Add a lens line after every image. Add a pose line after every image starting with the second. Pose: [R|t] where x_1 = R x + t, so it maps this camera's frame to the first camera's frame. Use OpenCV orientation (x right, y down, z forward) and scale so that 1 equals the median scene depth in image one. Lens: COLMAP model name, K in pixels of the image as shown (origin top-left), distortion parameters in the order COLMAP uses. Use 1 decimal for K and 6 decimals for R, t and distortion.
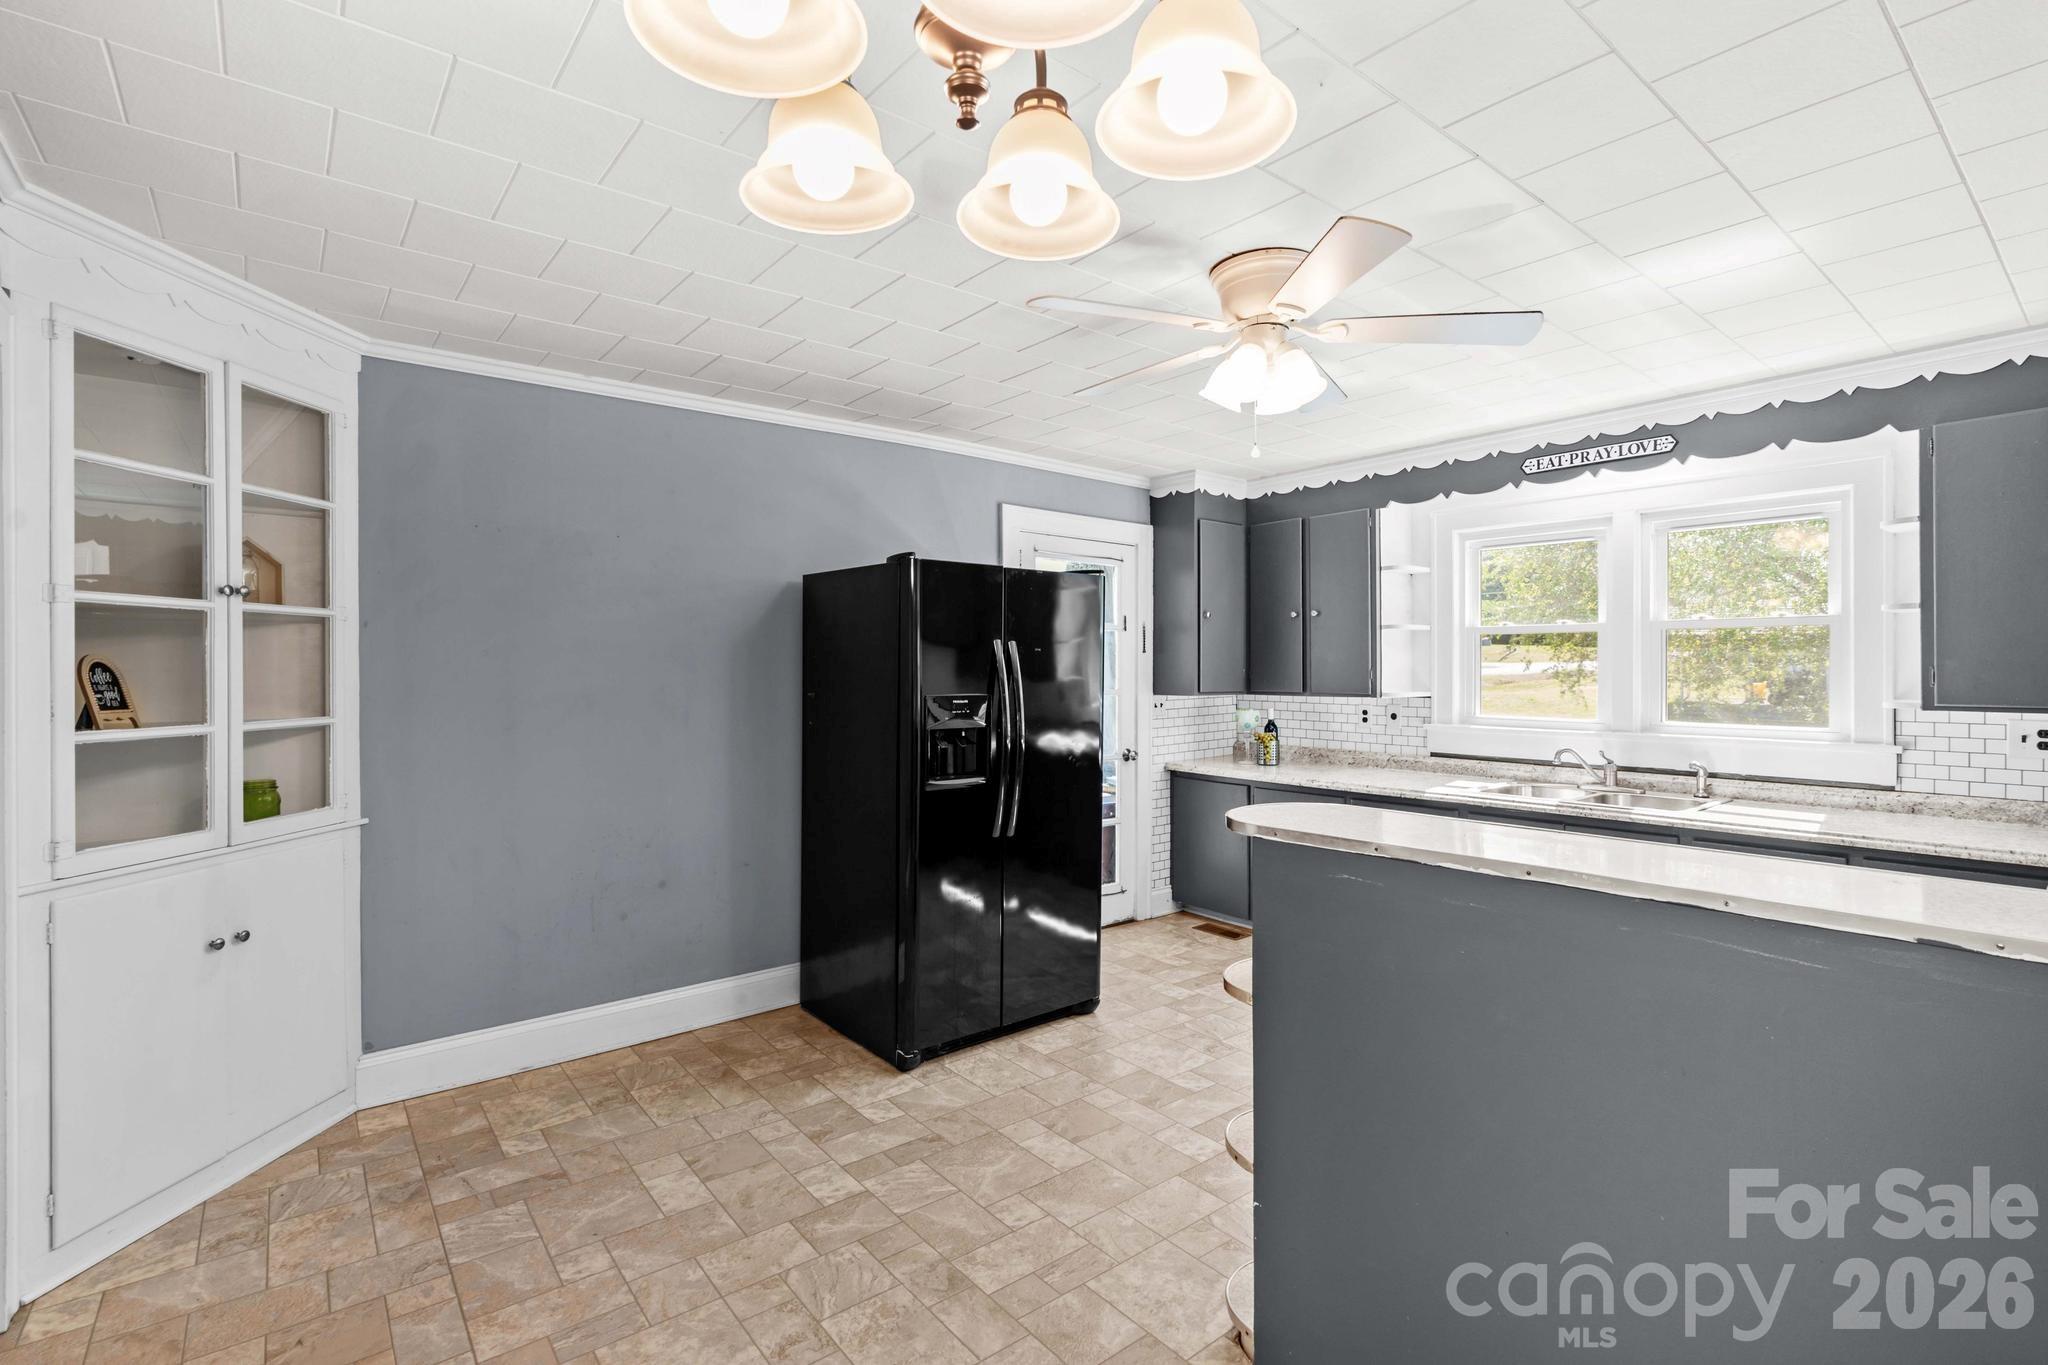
lens RADIAL K [[939.2, 0, 1041.4], [0, 939.2, 669.4], [0, 0, 1]] dist [-0.014989, 0.004543]
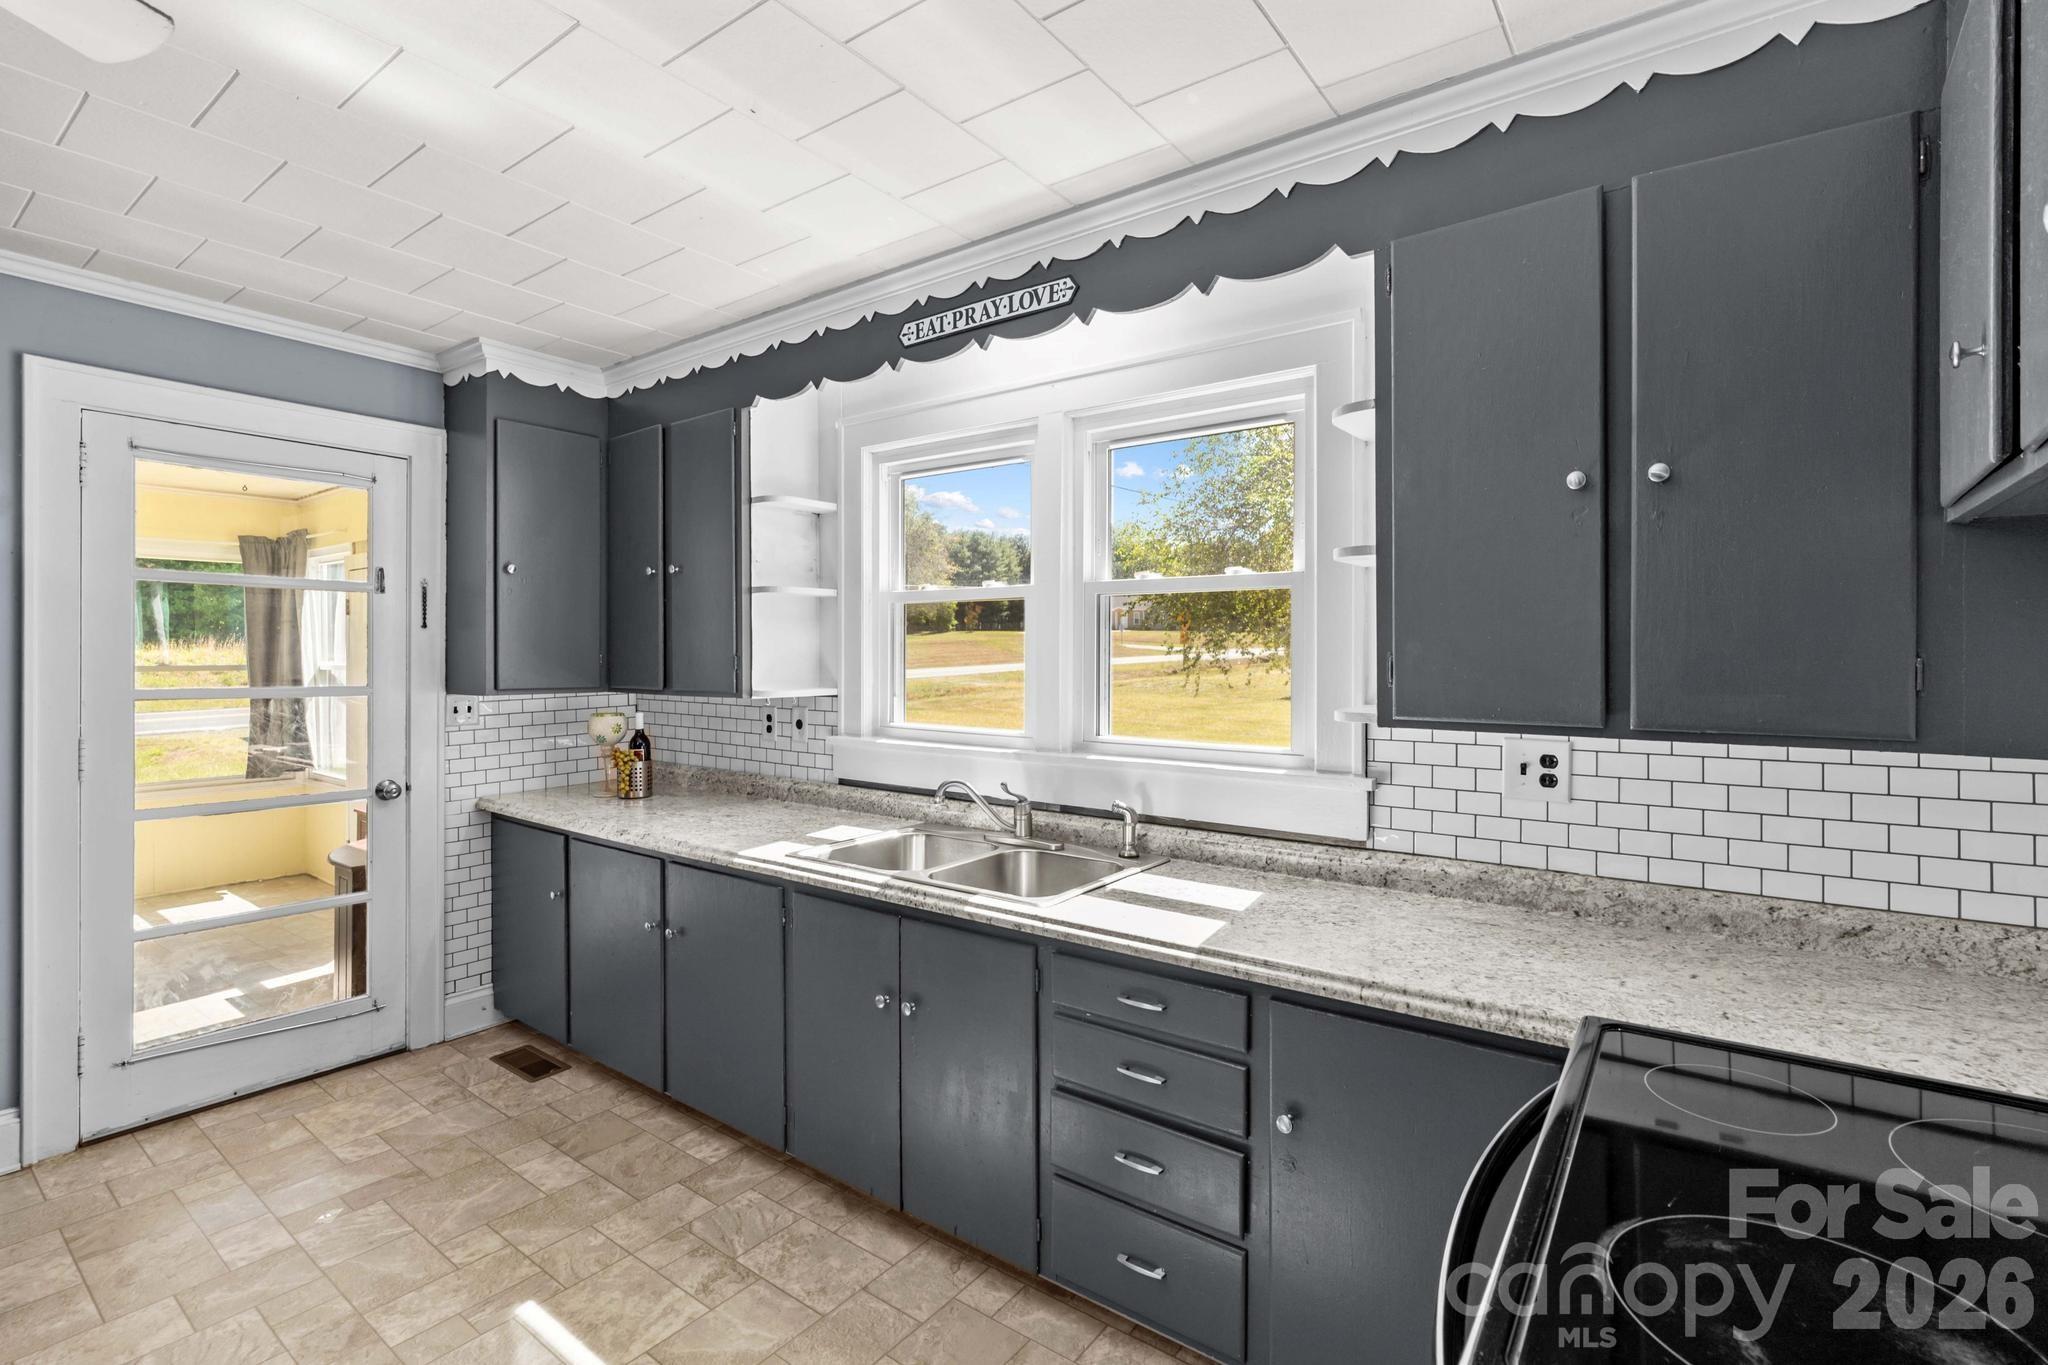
lens RADIAL K [[939.2, 0, 1029.6], [0, 939.2, 659.1], [0, 0, 1]] dist [-0.014989, 0.004543]
pose [[0.968849, -0.000130, 0.247652, 0.415398], [-0.001513, 0.999978, 0.006442, -0.001695], [-0.247647, -0.006616, 0.968828, 0.339345]]
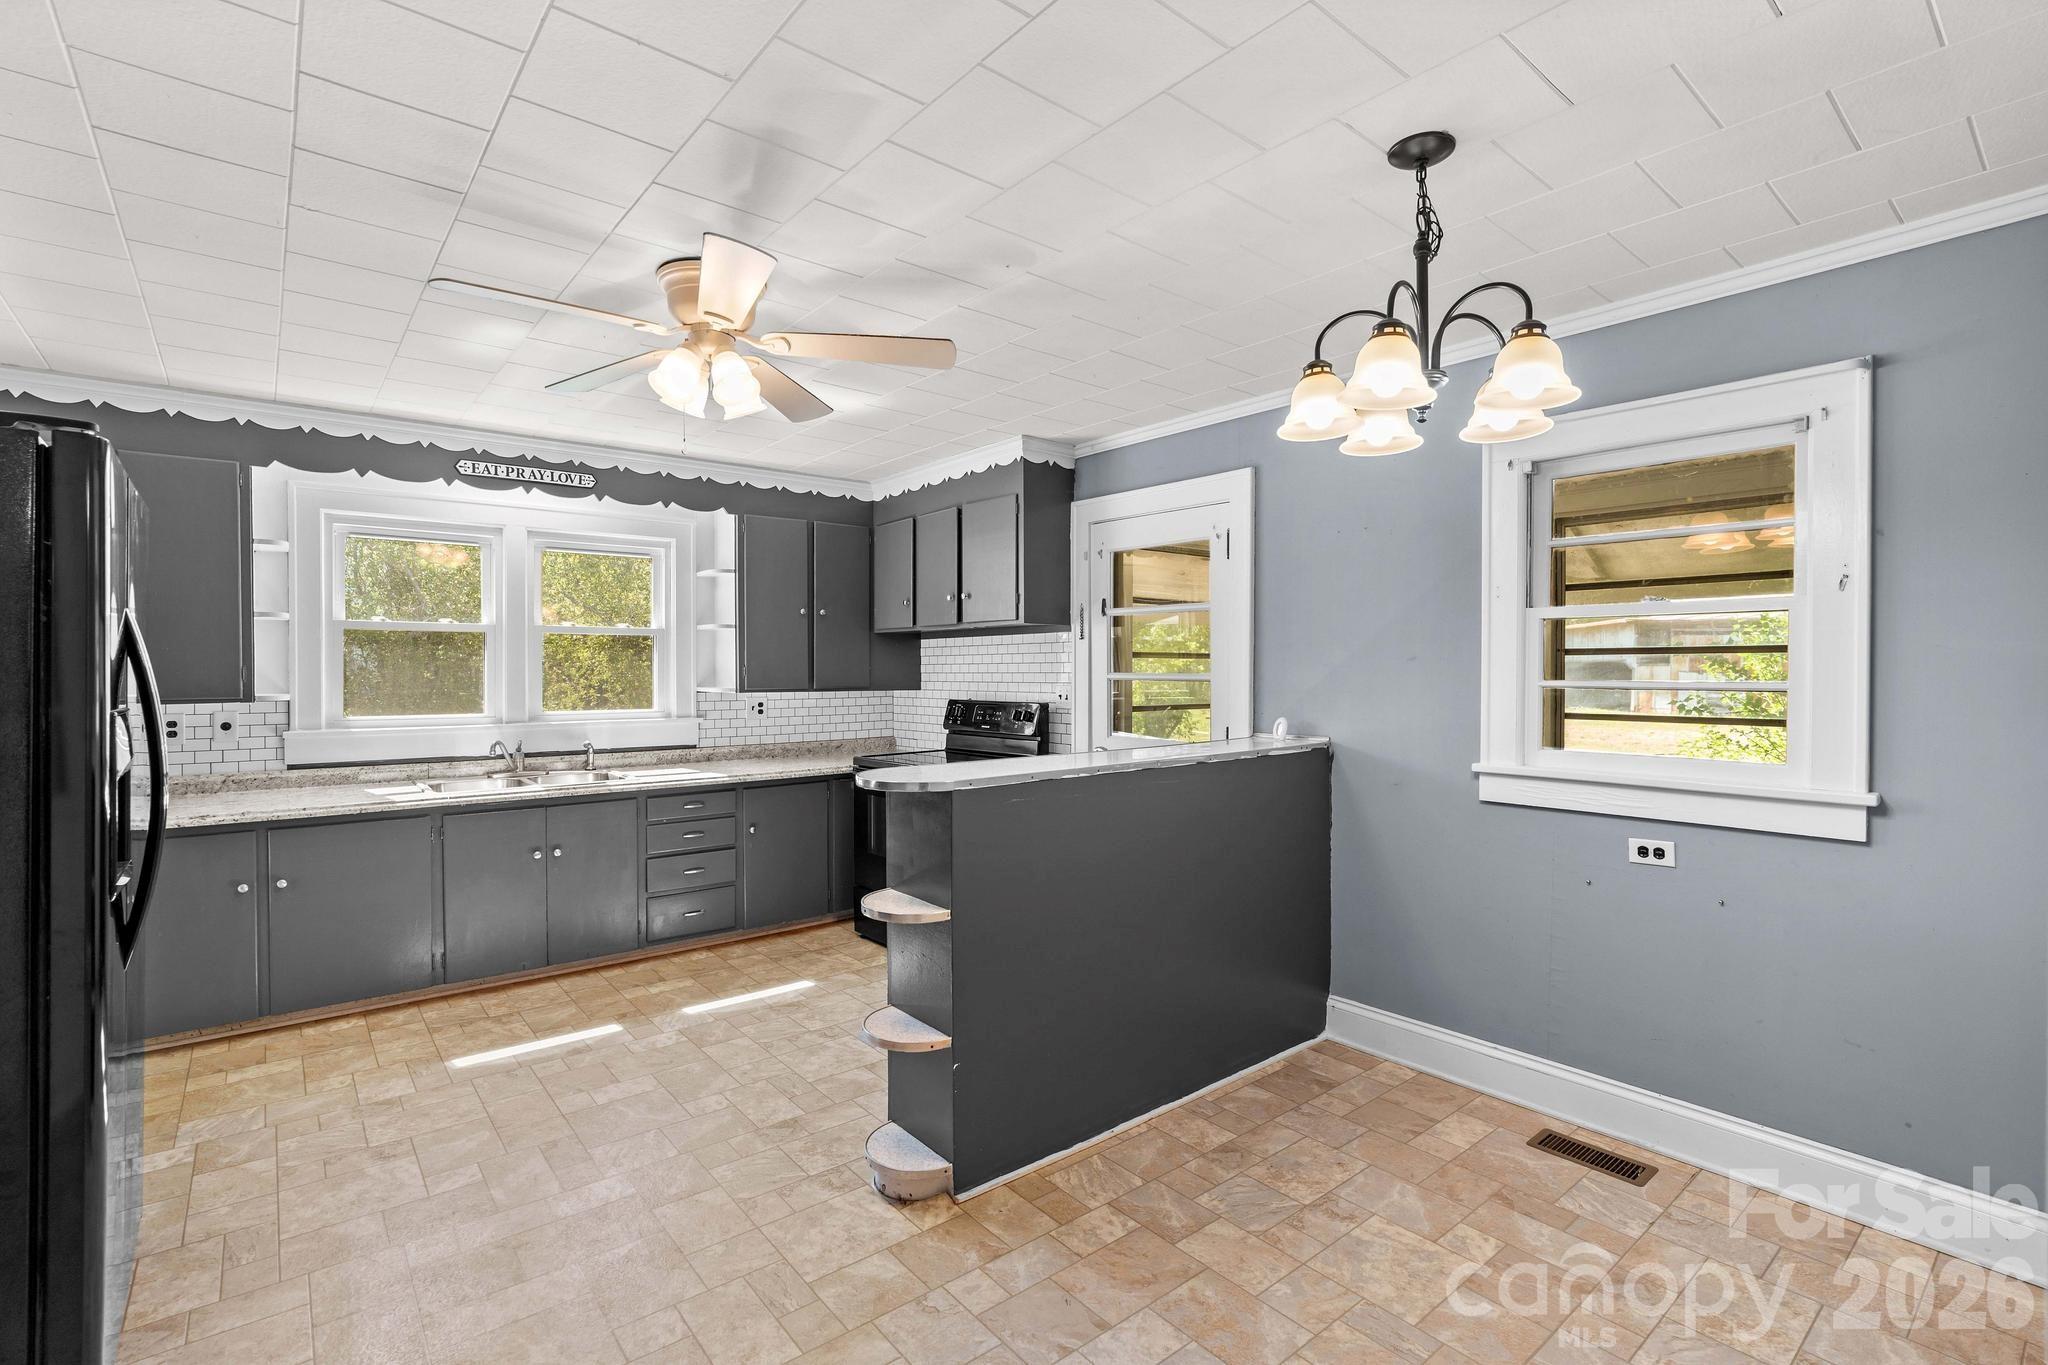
lens RADIAL K [[939.2, 0, 1009.2], [0, 939.2, 668.9], [0, 0, 1]] dist [-0.014989, 0.004543]
pose [[0.008190, -0.001068, 0.999966, -0.457642], [0.000294, 0.999999, 0.001066, 0.001186], [-0.999966, 0.000285, 0.008190, 0.372651]]
